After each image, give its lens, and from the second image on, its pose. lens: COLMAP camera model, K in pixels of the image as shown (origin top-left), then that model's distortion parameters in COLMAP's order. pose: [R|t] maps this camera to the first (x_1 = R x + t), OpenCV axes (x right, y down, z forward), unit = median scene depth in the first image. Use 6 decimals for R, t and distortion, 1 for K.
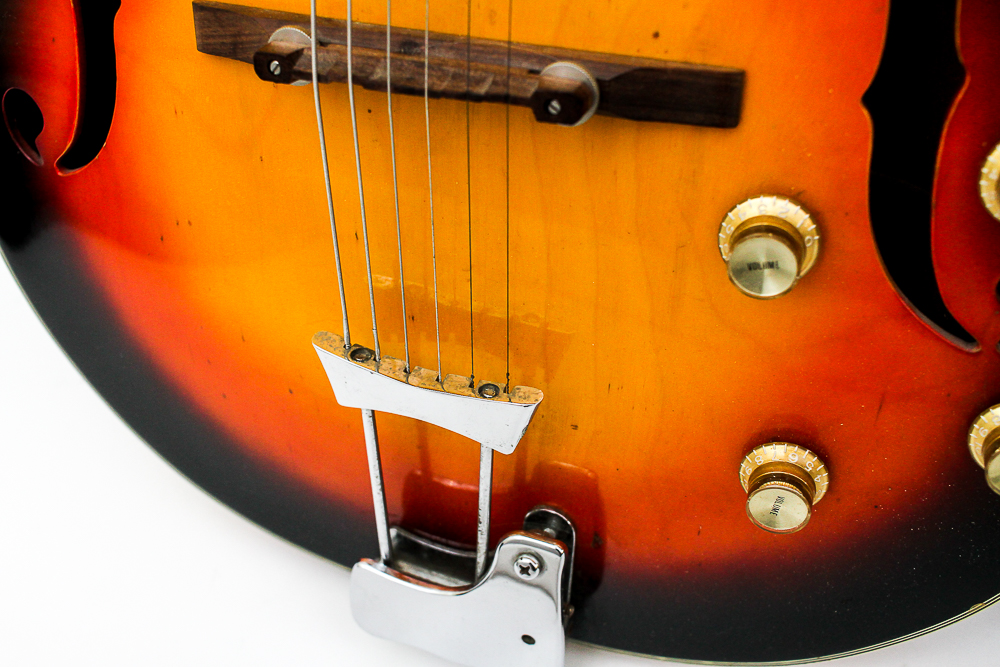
lens RADIAL K [[1151.4, 0, 498.5], [0, 1151.4, 365.2], [0, 0, 1]] dist [-0.145234, 0.068965]
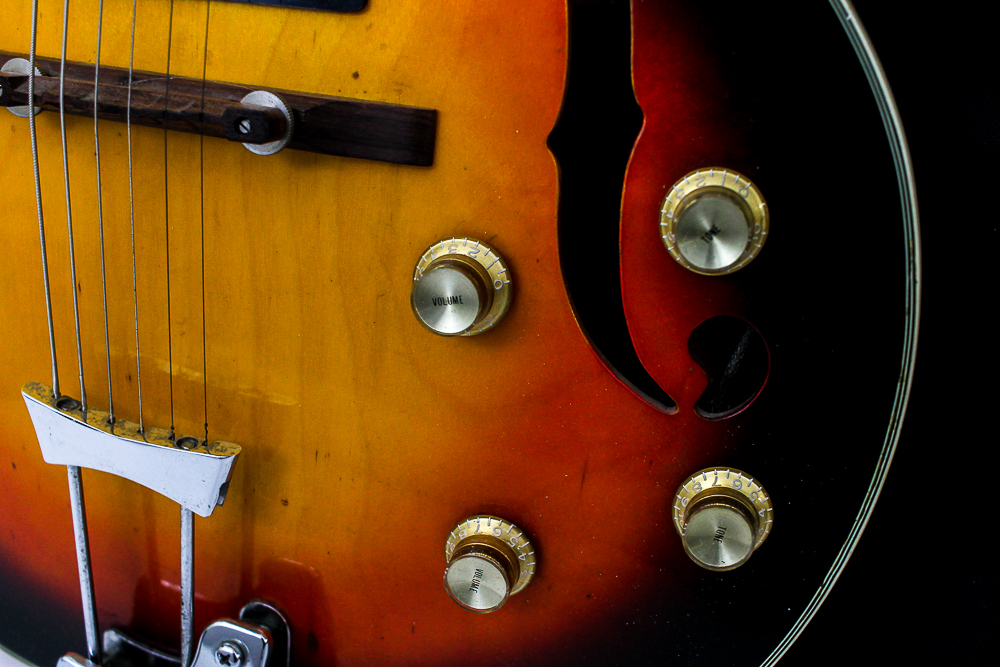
lens RADIAL K [[1151.4, 0, 498.5], [0, 1151.4, 365.2], [0, 0, 1]] dist [-0.145234, 0.068965]
pose [[0.994613, 0.074045, 0.072537, 0.188567], [-0.053847, 0.967051, -0.248822, 0.194354], [-0.088571, 0.243576, 0.965829, 0.037912]]
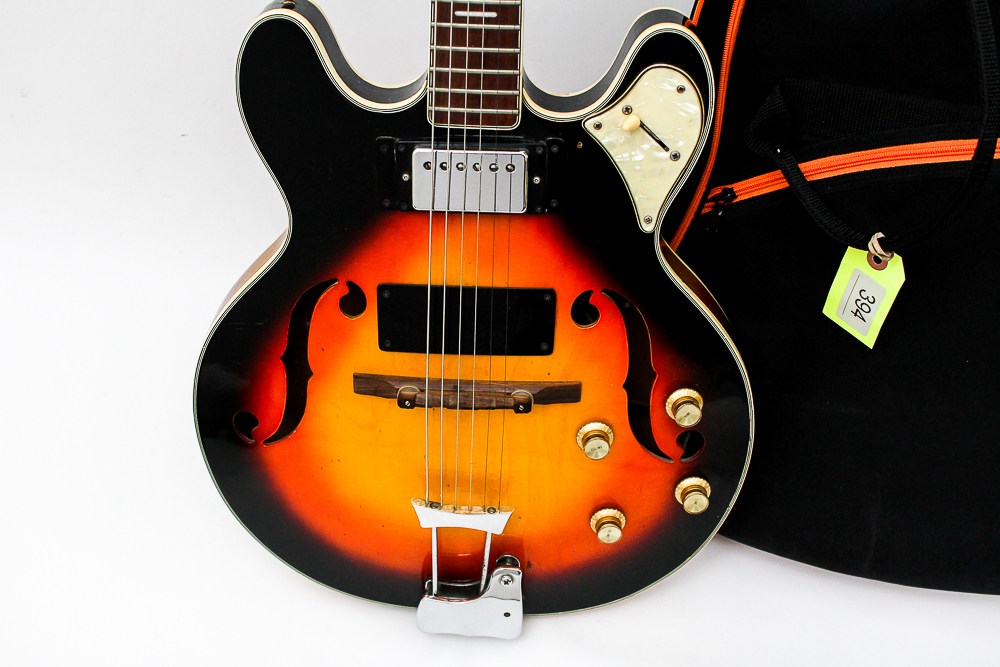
lens RADIAL K [[1151.4, 0, 498.5], [0, 1151.4, 365.2], [0, 0, 1]] dist [-0.145234, 0.068965]
pose [[0.947316, -0.151972, 0.281952, -0.682168], [0.169119, 0.984887, -0.037360, -0.201285], [-0.272013, 0.083075, 0.958701, -1.480817]]
